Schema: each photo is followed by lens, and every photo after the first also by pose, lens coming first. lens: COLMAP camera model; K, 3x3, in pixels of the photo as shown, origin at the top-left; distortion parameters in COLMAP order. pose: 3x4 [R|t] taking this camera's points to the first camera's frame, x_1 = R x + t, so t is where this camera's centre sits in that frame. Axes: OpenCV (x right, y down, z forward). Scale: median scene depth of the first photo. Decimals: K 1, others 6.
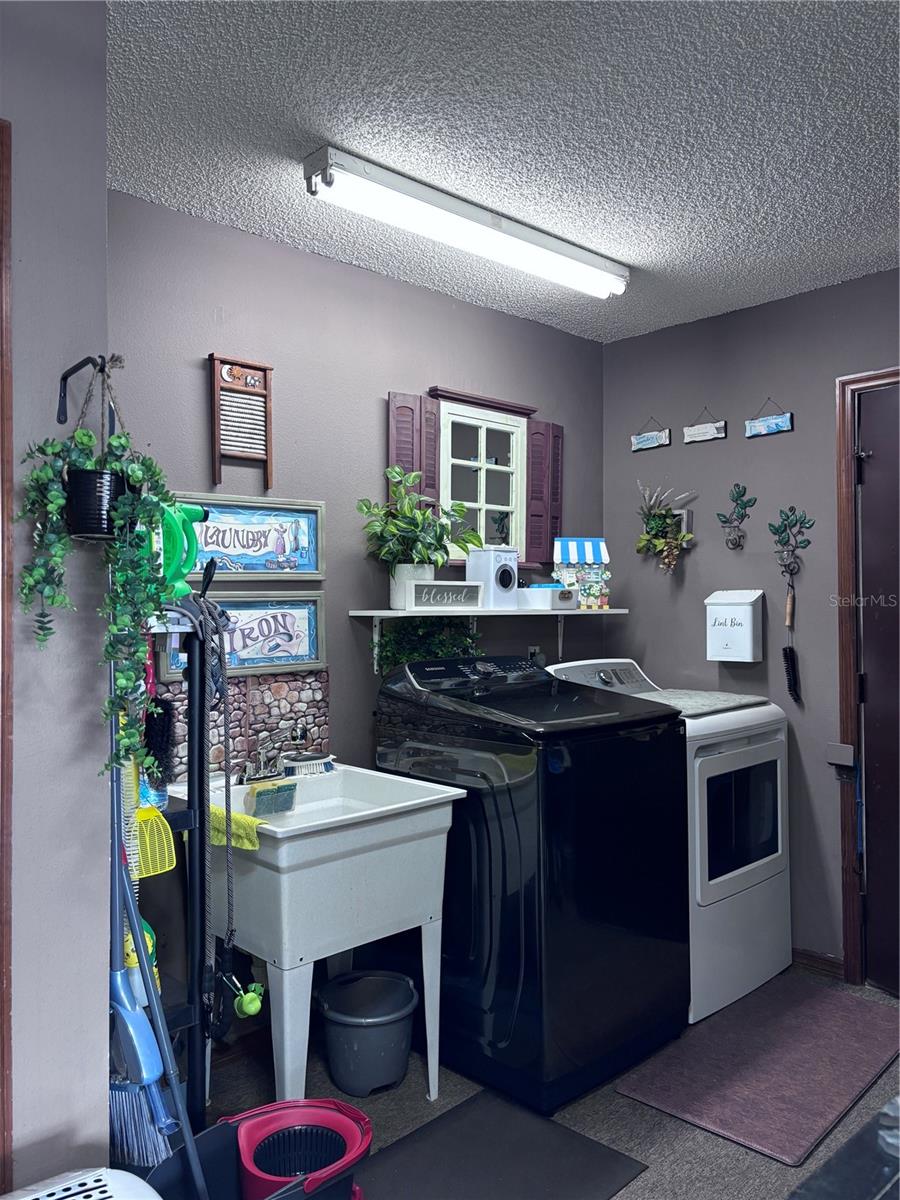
lens RADIAL K [[910.3, 0, 450.3], [0, 910.3, 607.4], [0, 0, 1]] dist [0.042055, -0.058924]
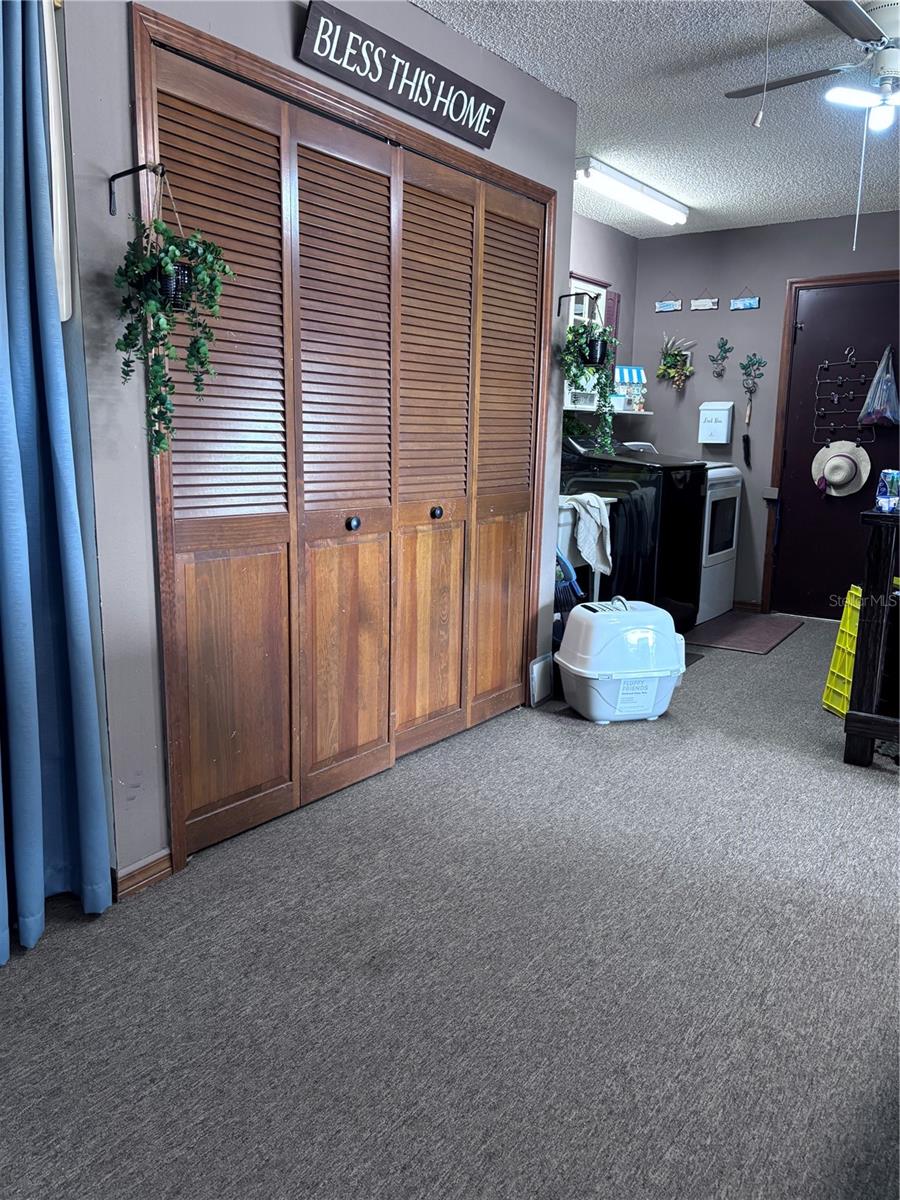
lens RADIAL K [[910.3, 0, 450.3], [0, 910.3, 607.4], [0, 0, 1]] dist [0.042055, -0.058924]
pose [[0.979985, -0.013697, 0.198599, -0.532775], [-0.025459, 0.980815, 0.193271, 0.041206], [-0.197436, -0.194459, 0.960836, -0.641007]]
